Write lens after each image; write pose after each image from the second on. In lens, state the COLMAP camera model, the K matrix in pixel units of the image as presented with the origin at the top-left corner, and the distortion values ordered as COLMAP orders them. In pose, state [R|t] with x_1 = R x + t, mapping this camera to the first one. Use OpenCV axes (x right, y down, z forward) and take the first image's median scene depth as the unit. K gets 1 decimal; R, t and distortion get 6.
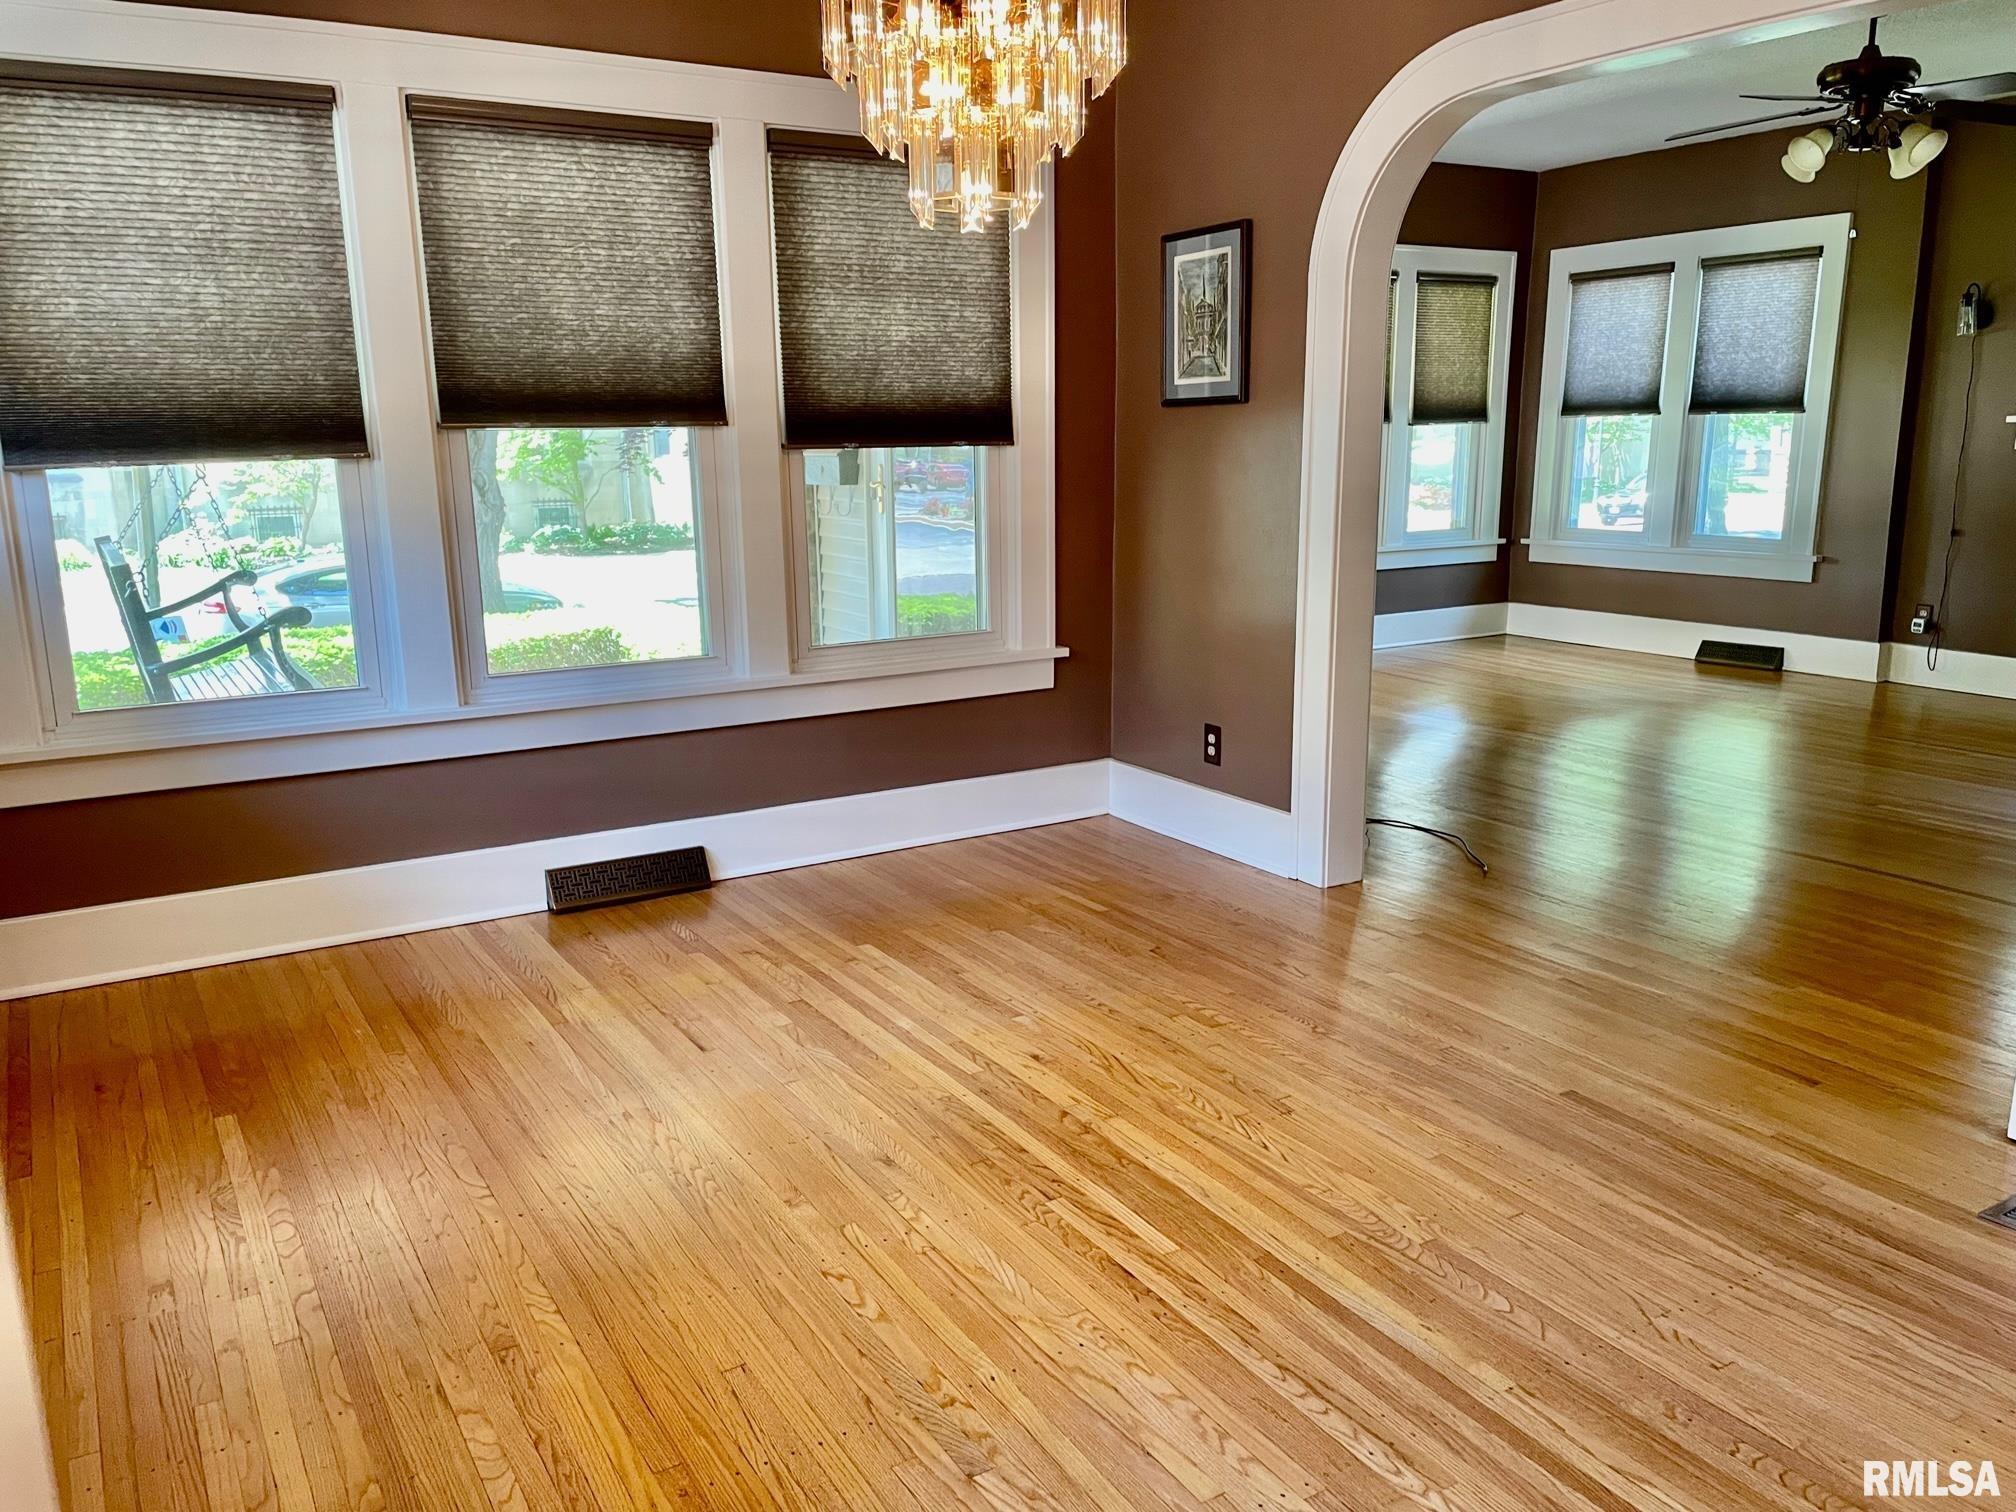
lens RADIAL K [[1501.8, 0, 1008.0], [0, 1501.8, 767.5], [0, 0, 1]] dist [0.041509, -0.054563]
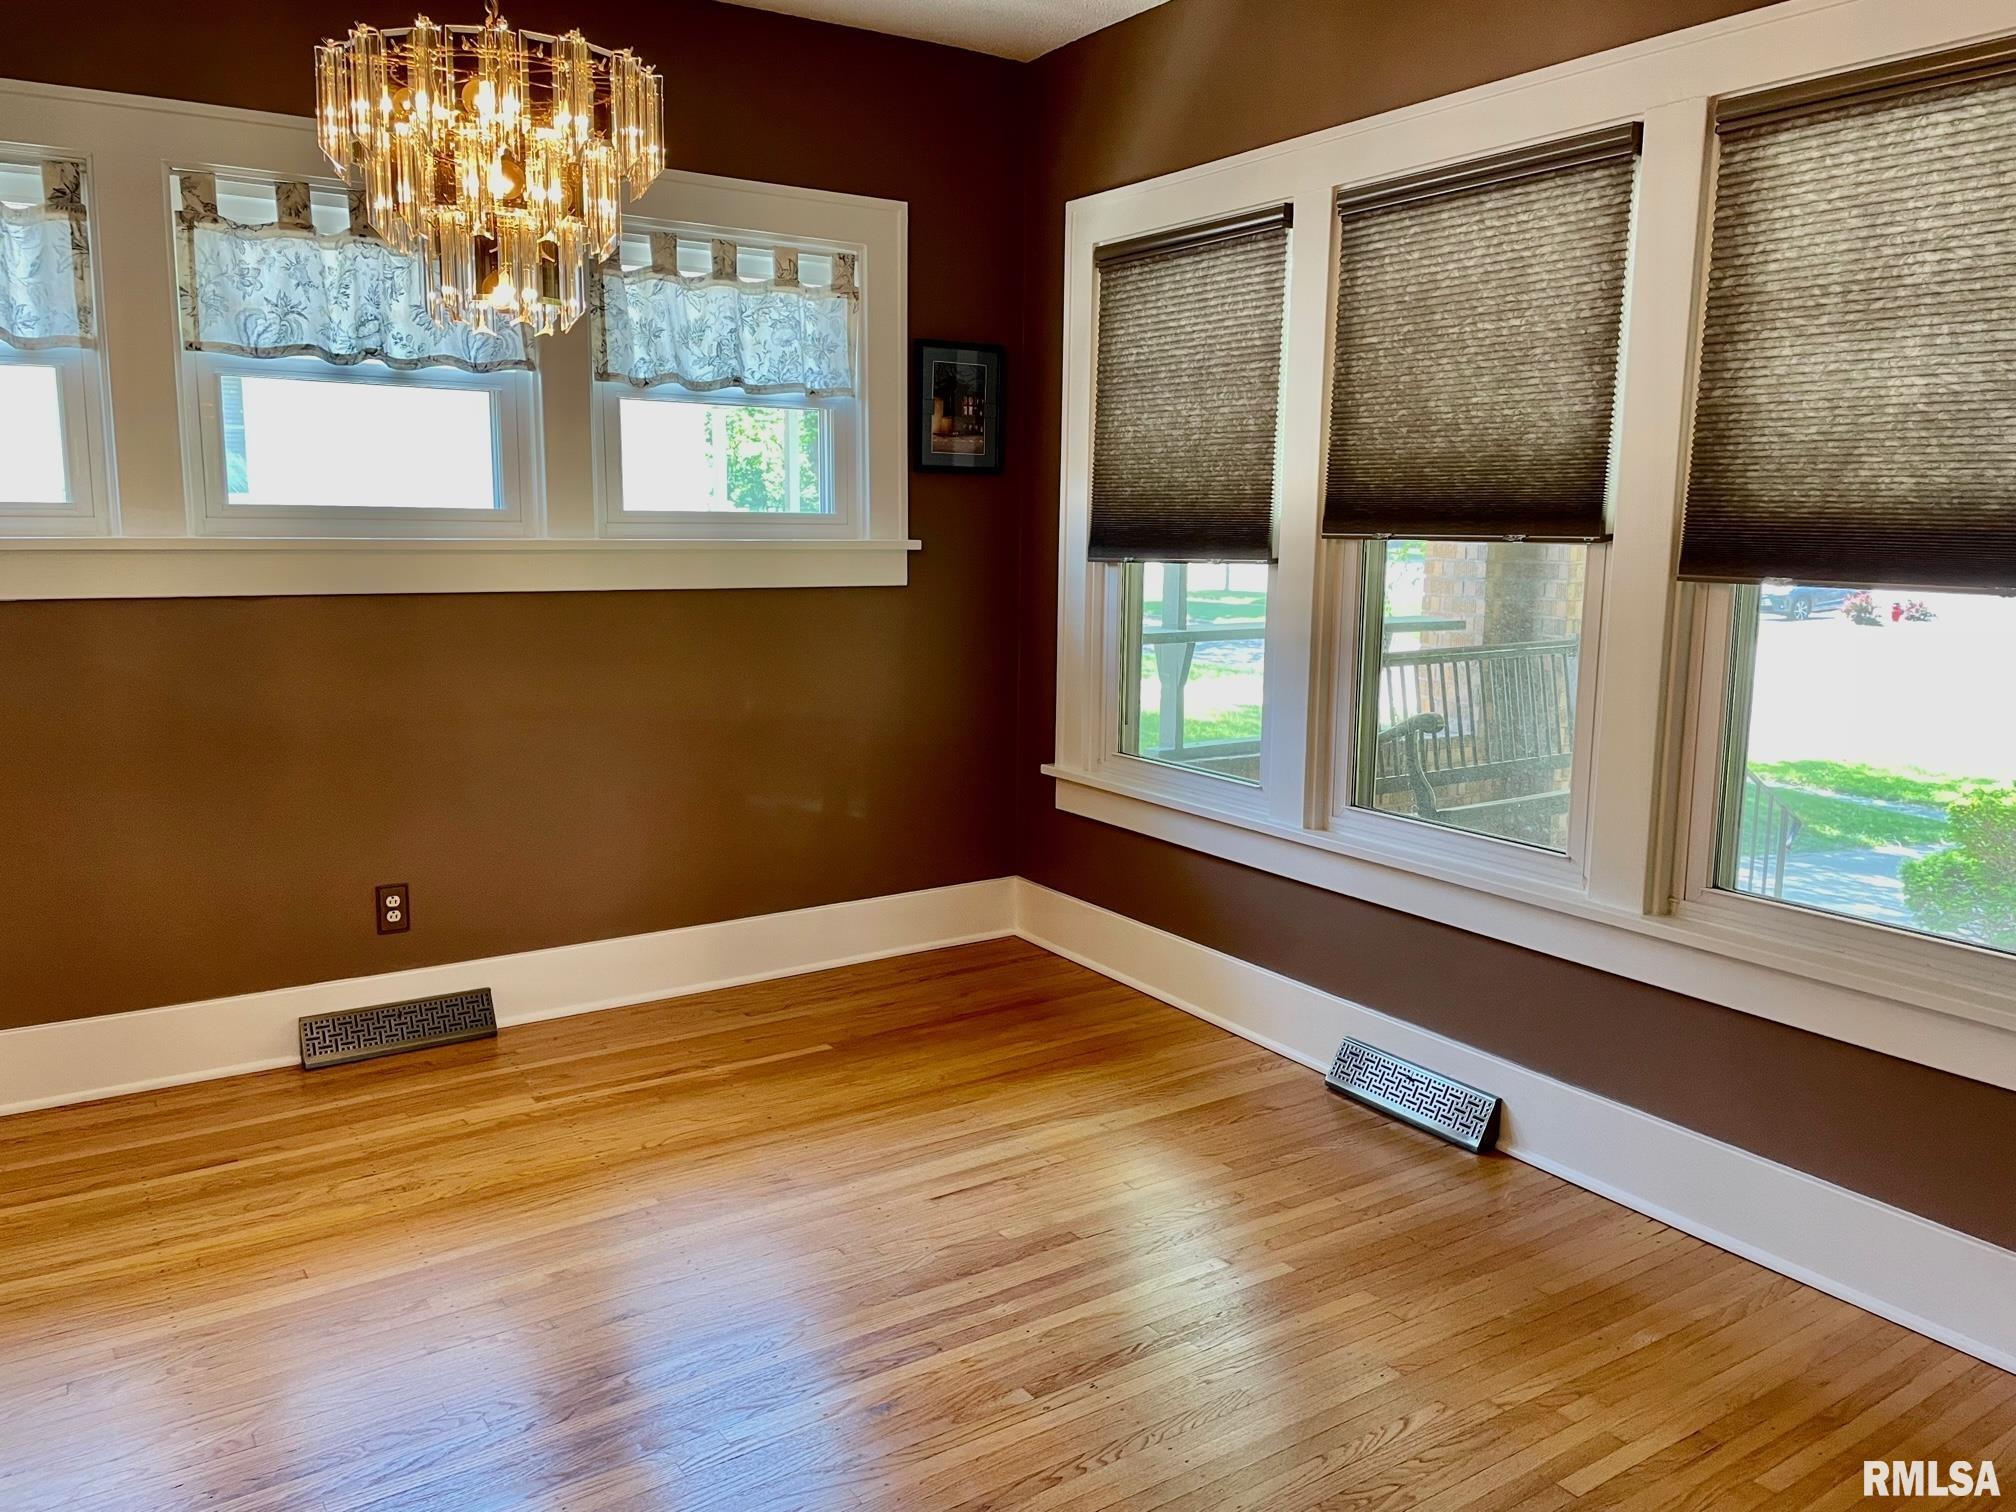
lens RADIAL K [[1501.8, 0, 1010.9], [0, 1501.8, 746.5], [0, 0, 1]] dist [0.041509, -0.054563]
pose [[0.044037, 0.158899, -0.986312, 0.548586], [-0.239701, 0.960112, 0.143976, -0.183681], [0.969847, 0.230080, 0.080369, 0.748455]]
